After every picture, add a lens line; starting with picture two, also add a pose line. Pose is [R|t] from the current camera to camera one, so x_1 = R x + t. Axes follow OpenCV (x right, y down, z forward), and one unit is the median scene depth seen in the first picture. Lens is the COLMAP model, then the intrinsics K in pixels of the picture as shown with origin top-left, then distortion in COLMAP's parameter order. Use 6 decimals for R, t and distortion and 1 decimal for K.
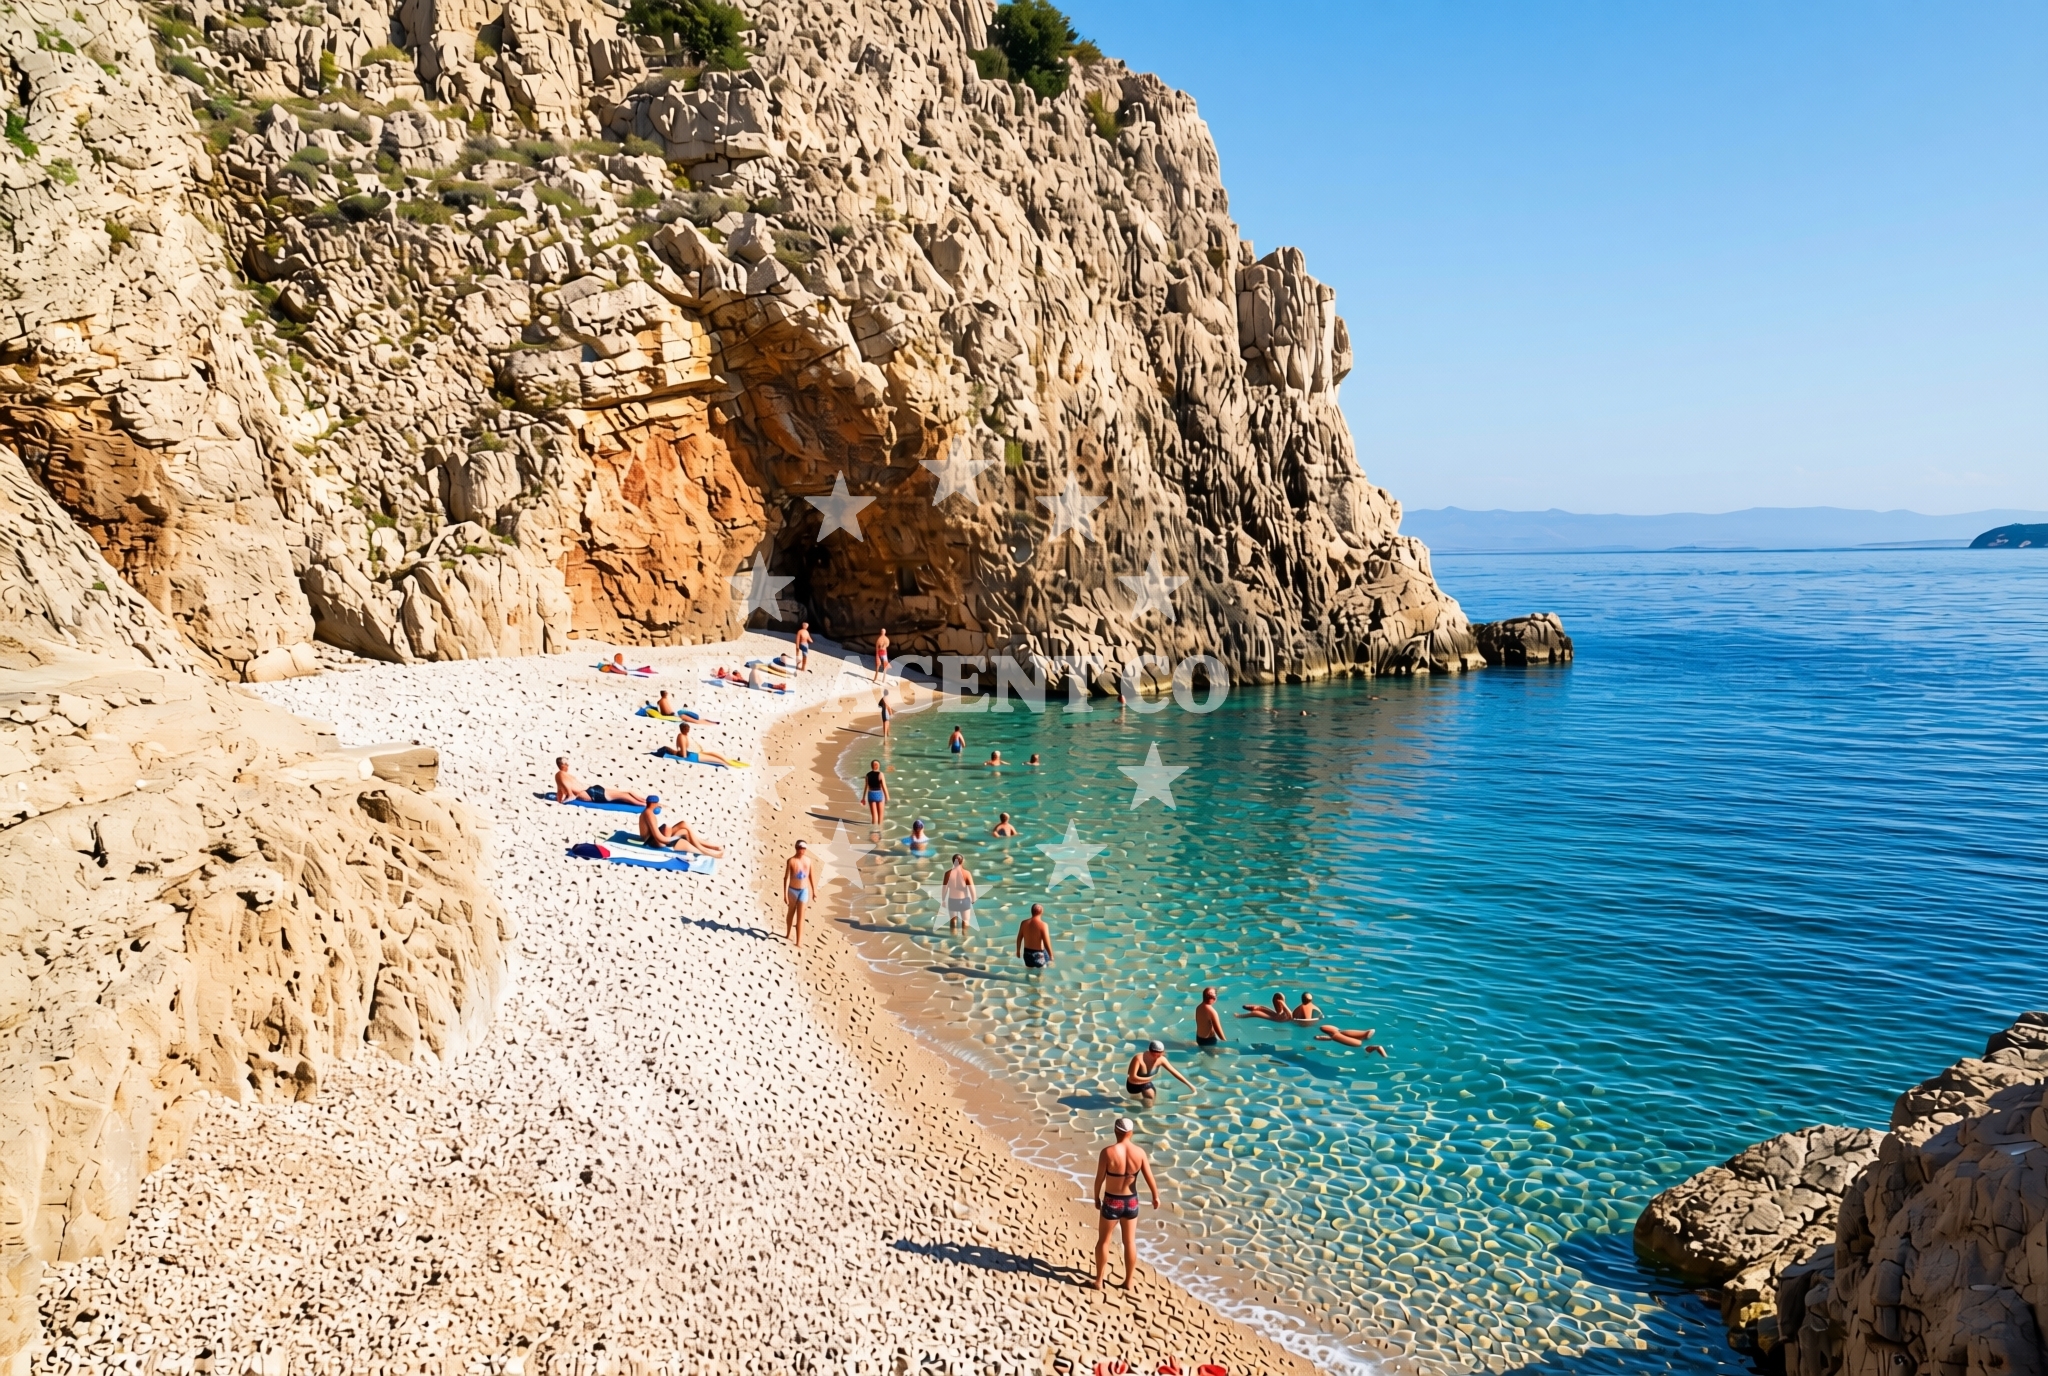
lens RADIAL K [[1816.9, 0, 1149.4], [0, 1816.9, 644.3], [0, 0, 1]] dist [0.014622, -0.025463]
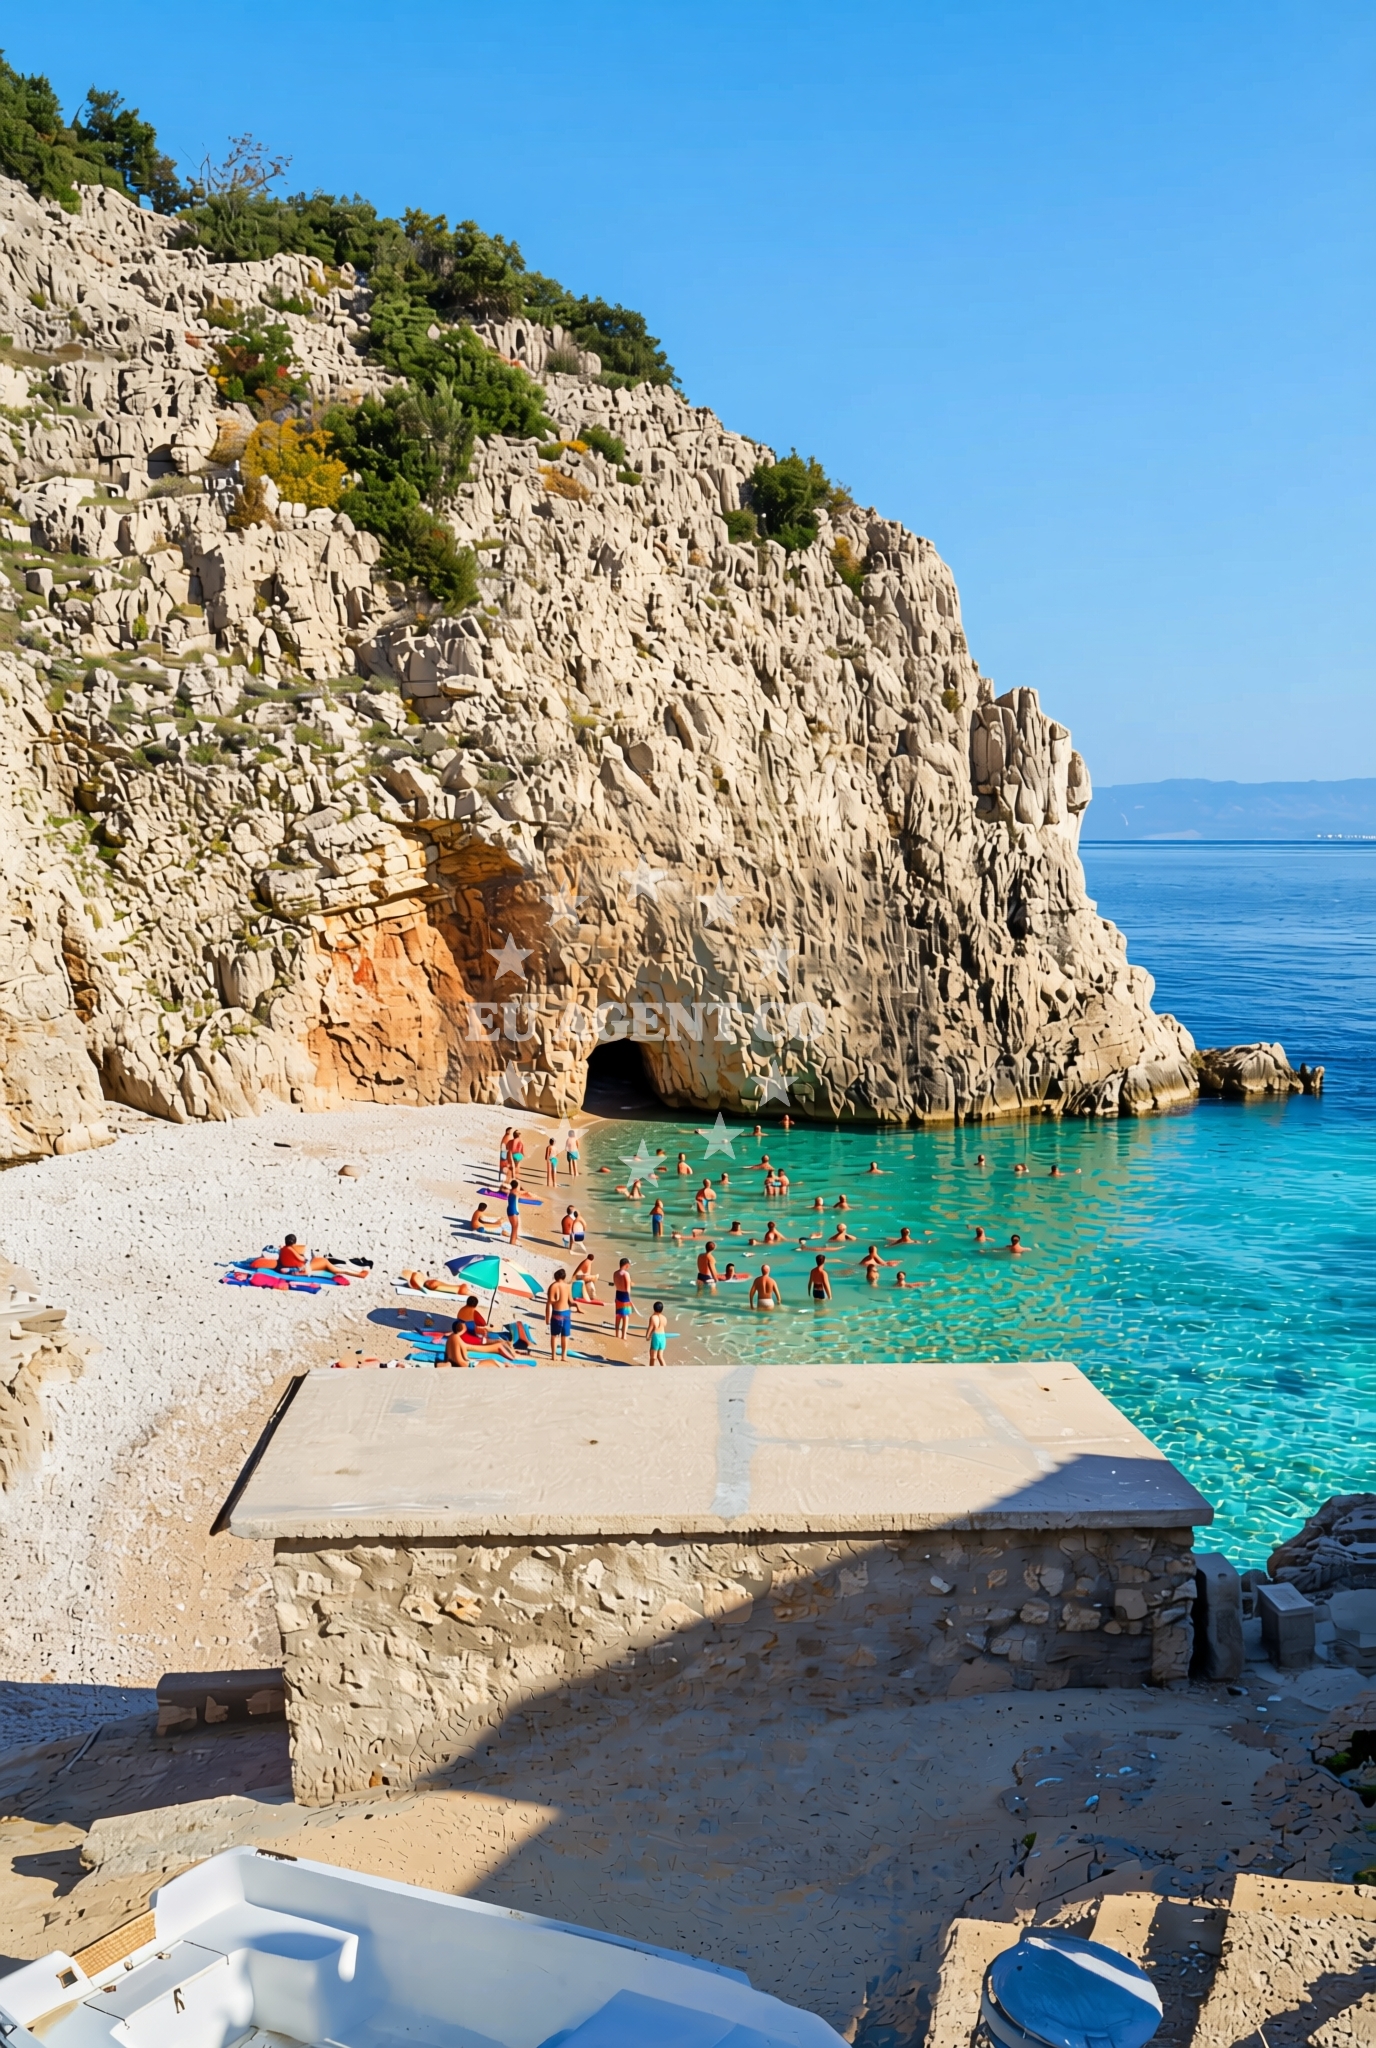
lens RADIAL K [[2022.5, 0, 682.4], [0, 2022.5, 1050.3], [0, 0, 1]] dist [0.038071, 0.000000]
pose [[0.972725, 0.042648, -0.228008, 0.224634], [-0.024625, 0.996384, 0.081314, -0.141030], [0.230652, -0.073481, 0.970258, -0.268058]]
